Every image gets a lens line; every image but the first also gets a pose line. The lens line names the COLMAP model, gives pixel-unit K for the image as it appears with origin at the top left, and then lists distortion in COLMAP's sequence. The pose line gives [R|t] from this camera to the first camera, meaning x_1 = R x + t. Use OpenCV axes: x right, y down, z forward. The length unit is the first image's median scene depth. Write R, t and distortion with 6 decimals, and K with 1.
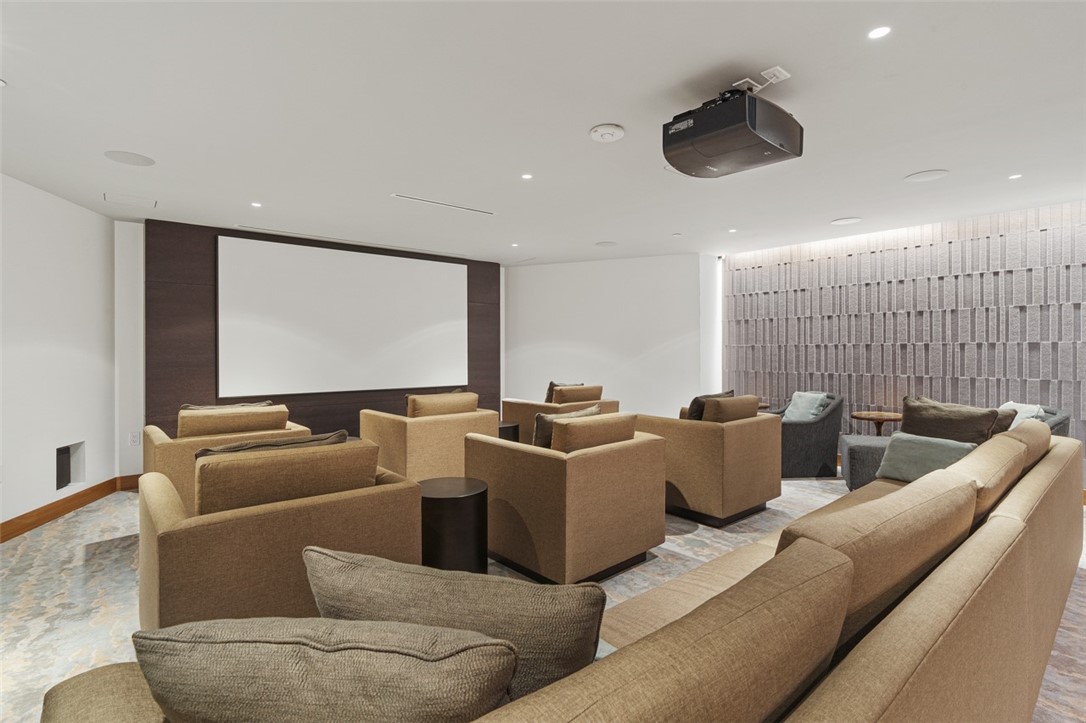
lens RADIAL K [[521.3, 0, 539.9], [0, 521.3, 350.8], [0, 0, 1]] dist [-0.001046, -0.000667]
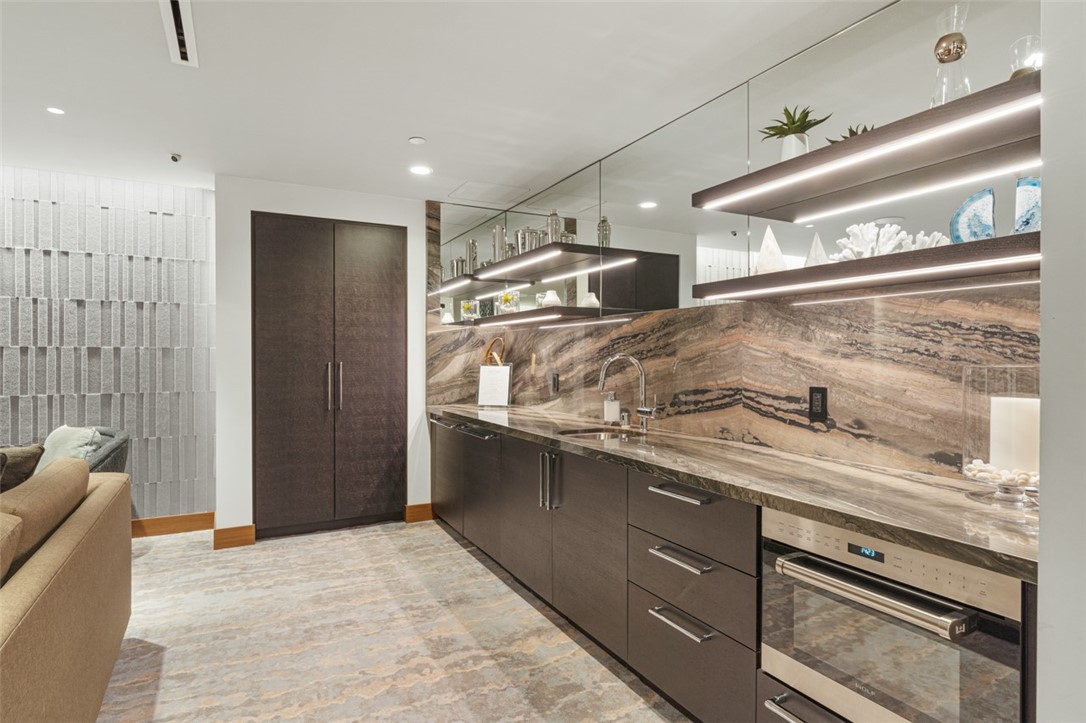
lens RADIAL K [[586.9, 0, 542.2], [0, 586.9, 359.4], [0, 0, 1]] dist [-0.001605, 0.000487]
pose [[0.203461, -0.001079, 0.979082, 0.188748], [0.000599, 0.999999, 0.000978, 0.001678], [-0.979083, 0.000387, 0.203461, 0.133264]]
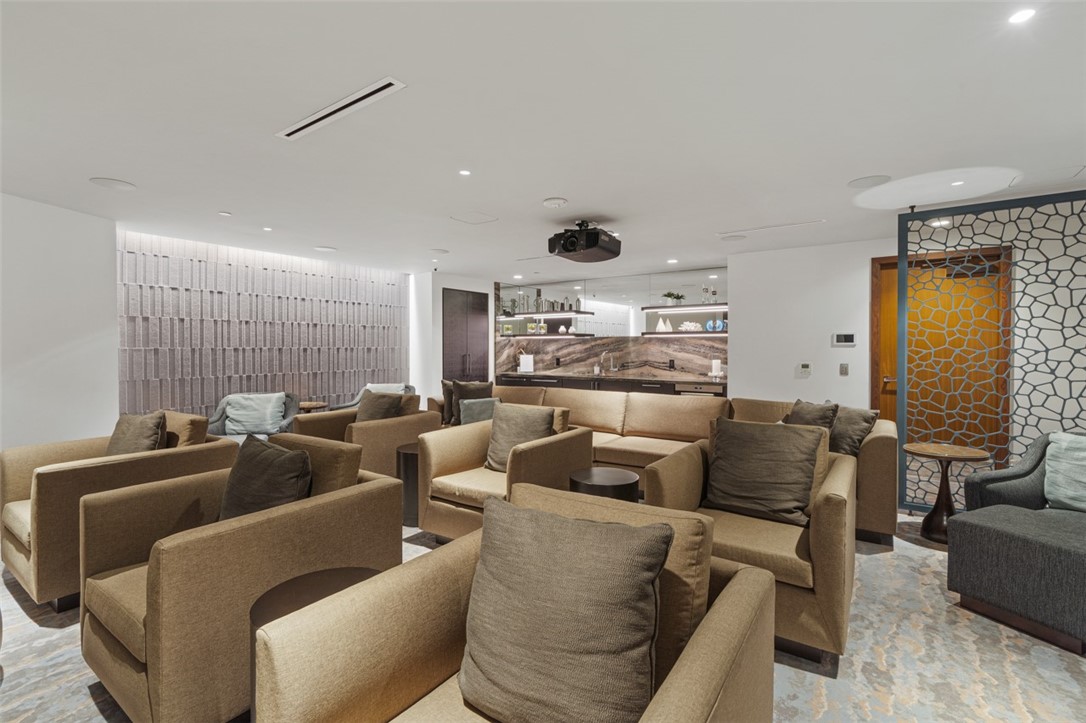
lens RADIAL K [[492.7, 0, 538.0], [0, 492.7, 354.4], [0, 0, 1]] dist [-0.011960, 0.000026]
pose [[-0.255276, -0.013547, 0.966773, -0.637472], [0.001640, 0.999894, 0.014445, -0.014220], [-0.966867, 0.005273, -0.255227, 0.768184]]
